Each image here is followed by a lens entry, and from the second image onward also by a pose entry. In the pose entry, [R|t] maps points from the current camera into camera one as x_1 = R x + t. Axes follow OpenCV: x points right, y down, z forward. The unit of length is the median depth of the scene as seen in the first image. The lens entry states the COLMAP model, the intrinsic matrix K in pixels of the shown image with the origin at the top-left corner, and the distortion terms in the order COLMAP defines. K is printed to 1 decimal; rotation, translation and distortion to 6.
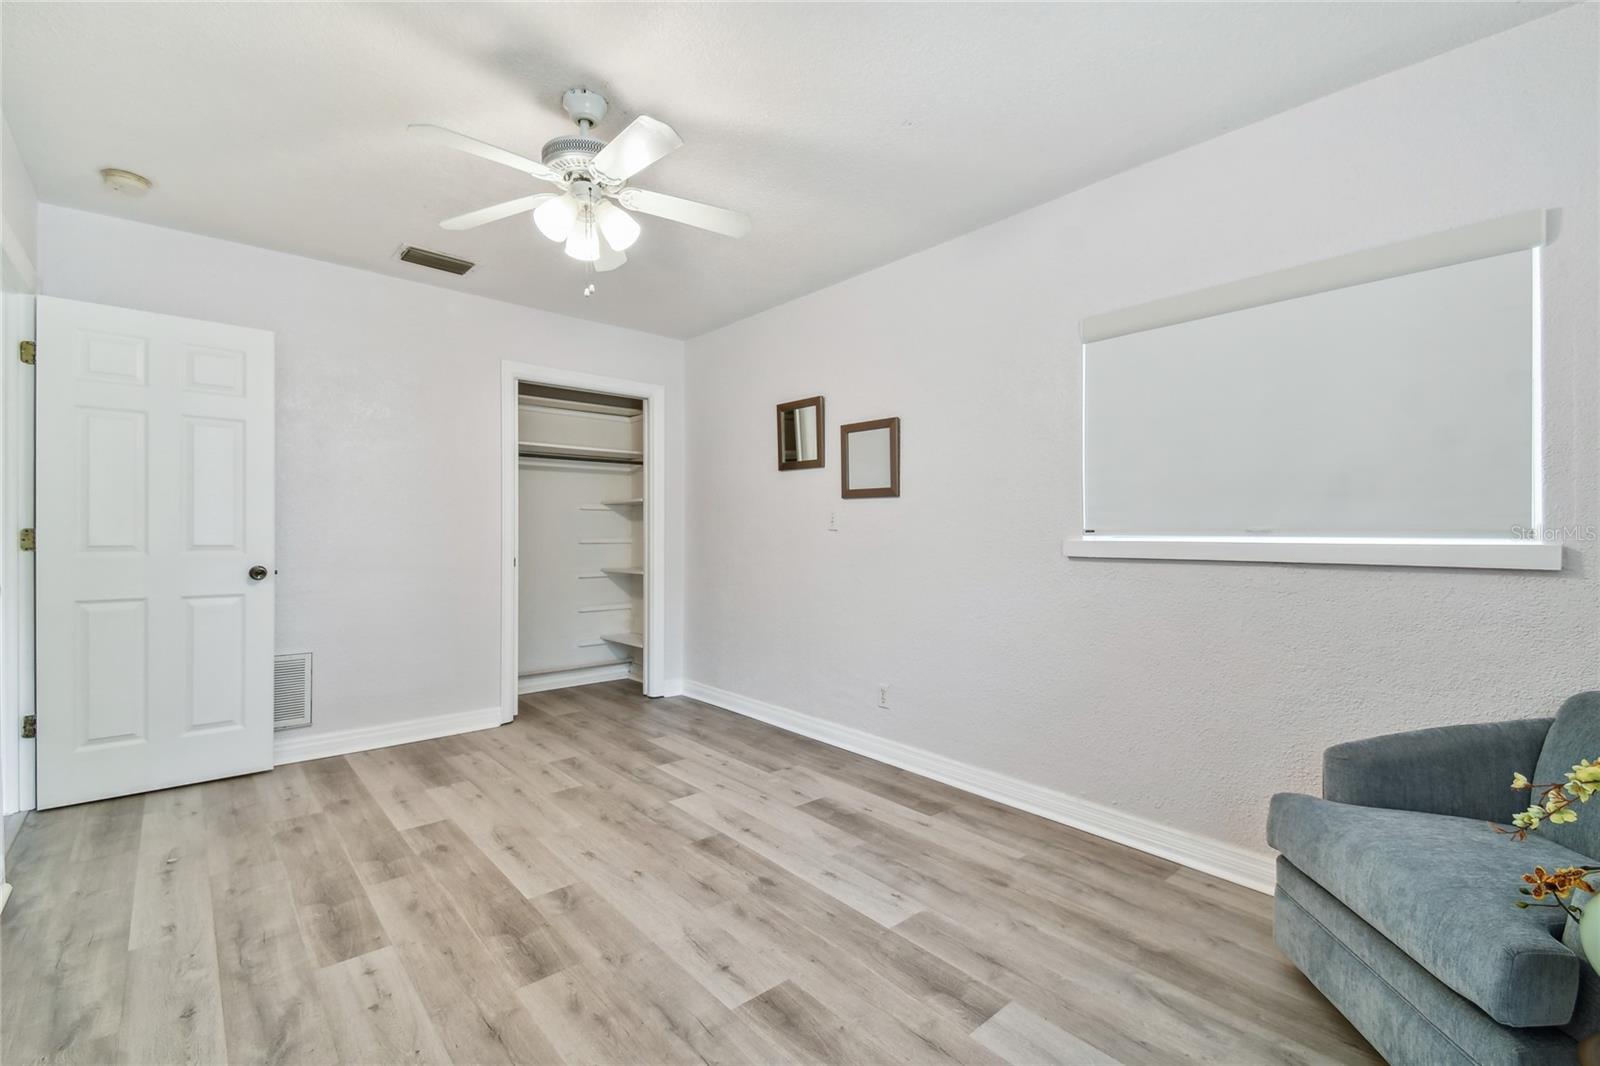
lens RADIAL K [[719.5, 0, 797.2], [0, 719.5, 529.8], [0, 0, 1]] dist [0.027218, -0.005104]
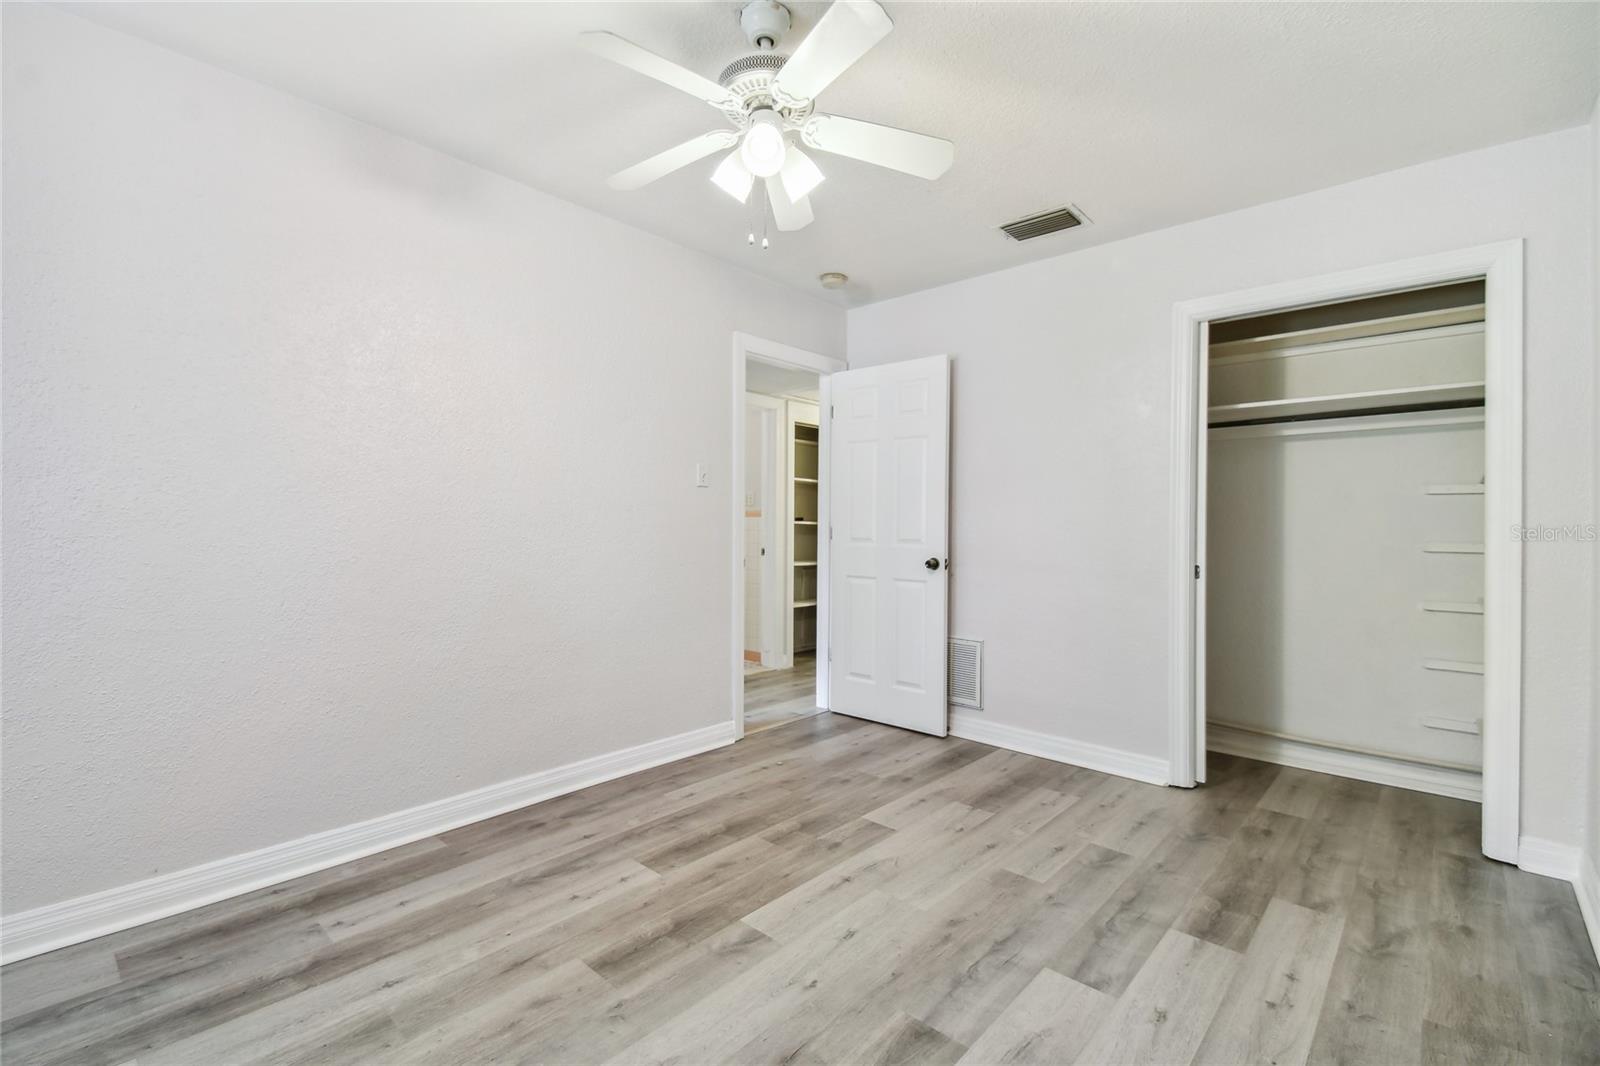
lens RADIAL K [[719.5, 0, 797.4], [0, 719.5, 531.3], [0, 0, 1]] dist [0.027218, -0.005104]
pose [[0.102492, 0.008332, -0.994699, 0.432683], [-0.006698, 0.999948, 0.007686, -0.000399], [0.994711, 0.005875, 0.102543, 0.750336]]
